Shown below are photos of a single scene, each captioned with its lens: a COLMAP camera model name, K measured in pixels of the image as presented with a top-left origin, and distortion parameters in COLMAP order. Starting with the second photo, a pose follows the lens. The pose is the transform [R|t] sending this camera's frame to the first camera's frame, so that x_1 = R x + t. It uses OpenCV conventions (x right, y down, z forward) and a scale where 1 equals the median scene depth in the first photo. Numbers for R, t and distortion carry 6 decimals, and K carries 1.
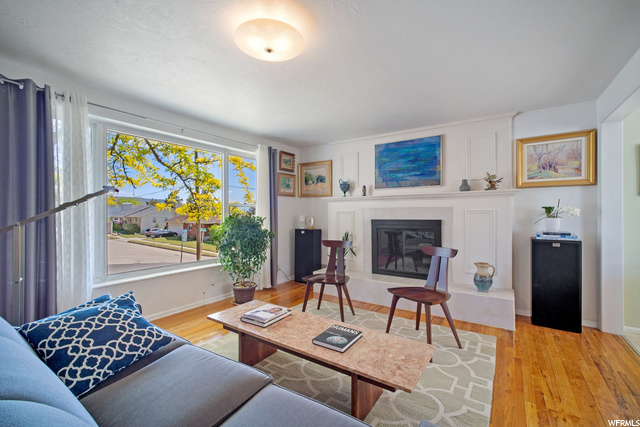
lens RADIAL K [[280.9, 0, 315.7], [0, 280.9, 211.9], [0, 0, 1]] dist [-0.008860, 0.004895]
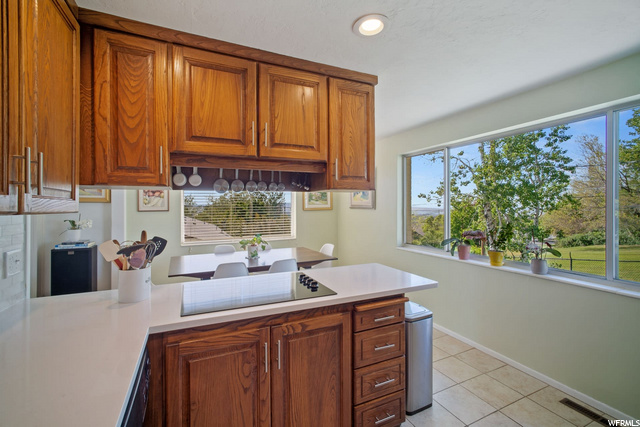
lens RADIAL K [[280.9, 0, 319.6], [0, 280.9, 207.1], [0, 0, 1]] dist [-0.008860, 0.004895]
pose [[0.504549, 0.003962, 0.863374, 0.282038], [-0.004864, 0.999987, -0.001747, -0.061534], [-0.863369, -0.003318, 0.504562, -0.397666]]
